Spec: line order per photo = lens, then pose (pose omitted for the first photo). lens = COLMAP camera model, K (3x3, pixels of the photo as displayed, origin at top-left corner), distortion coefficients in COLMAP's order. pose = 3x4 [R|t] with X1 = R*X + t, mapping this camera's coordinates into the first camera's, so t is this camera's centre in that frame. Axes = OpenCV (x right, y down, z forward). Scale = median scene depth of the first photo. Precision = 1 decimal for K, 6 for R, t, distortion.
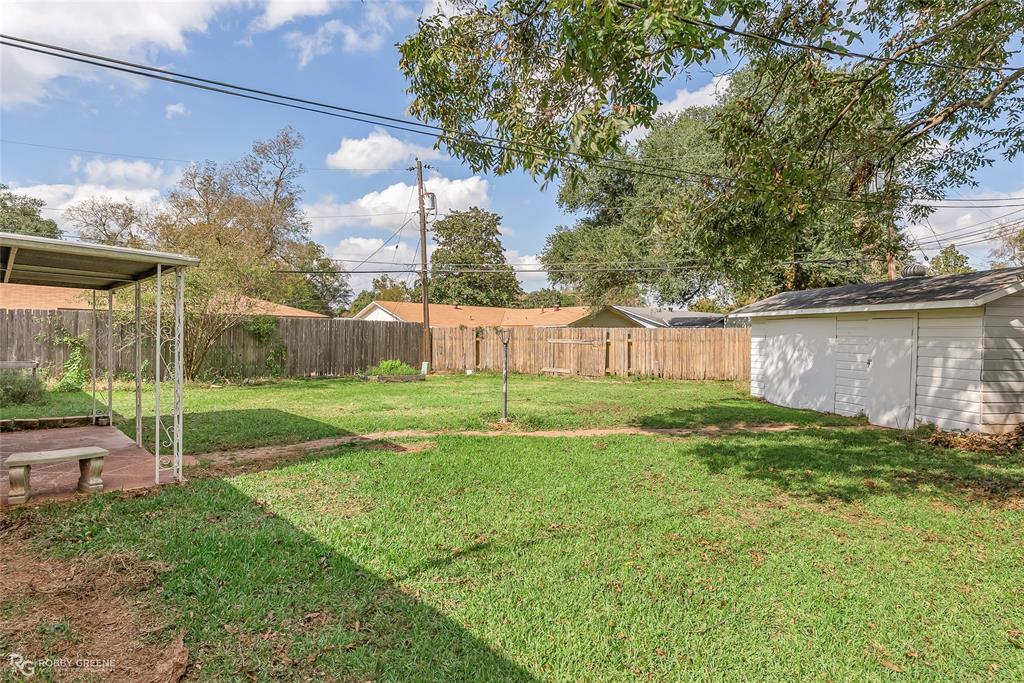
lens RADIAL K [[550.2, 0, 511.7], [0, 550.2, 340.2], [0, 0, 1]] dist [0.004786, 0.000189]
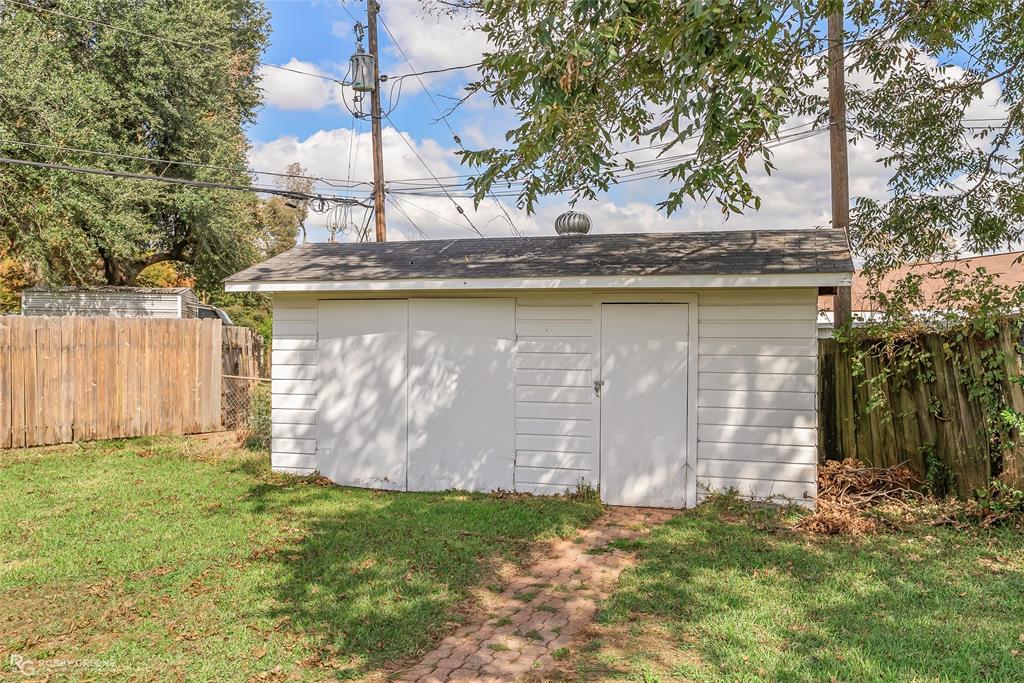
lens RADIAL K [[859.8, 0, 511.9], [0, 859.8, 337.2], [0, 0, 1]] dist [0.054965, 0.001838]
pose [[0.472970, -0.005597, 0.881060, -0.105446], [0.008357, 0.999963, 0.001866, -0.007860], [-0.881039, 0.006480, 0.473000, 0.654434]]
